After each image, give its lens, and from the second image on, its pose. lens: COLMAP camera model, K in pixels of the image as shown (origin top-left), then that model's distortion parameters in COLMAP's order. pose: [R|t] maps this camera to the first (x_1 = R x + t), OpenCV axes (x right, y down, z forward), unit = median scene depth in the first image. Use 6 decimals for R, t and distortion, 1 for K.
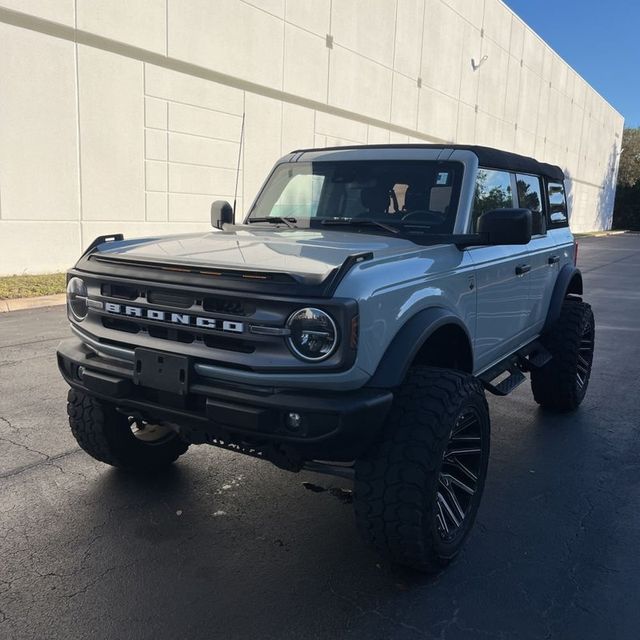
lens RADIAL K [[650.6, 0, 316.3], [0, 650.6, 321.4], [0, 0, 1]] dist [0.037257, 0.000000]
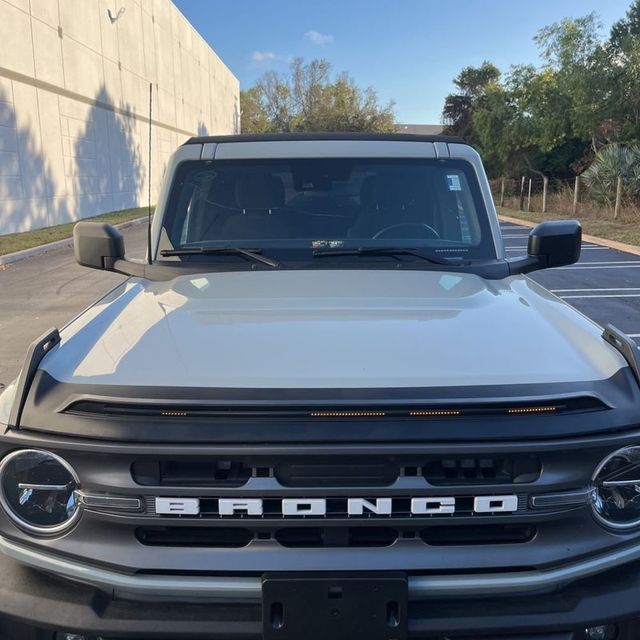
lens RADIAL K [[650.6, 0, 301.1], [0, 650.6, 312.9], [0, 0, 1]] dist [0.037257, 0.000000]
pose [[0.845113, -0.151055, 0.512802, -0.475729], [0.125611, 0.988502, 0.084170, -0.197465], [-0.519621, -0.006720, 0.854371, 0.561338]]
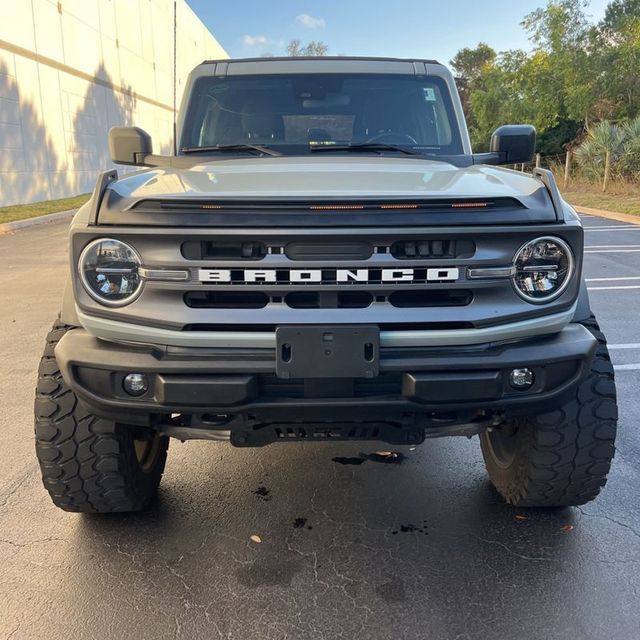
lens RADIAL K [[650.6, 0, 305.1], [0, 650.6, 324.1], [0, 0, 1]] dist [0.037257, 0.000000]
pose [[0.837933, -0.165839, 0.519967, -0.608935], [0.124665, 0.985688, 0.113477, -0.037785], [-0.531345, -0.030264, 0.846615, 0.398568]]
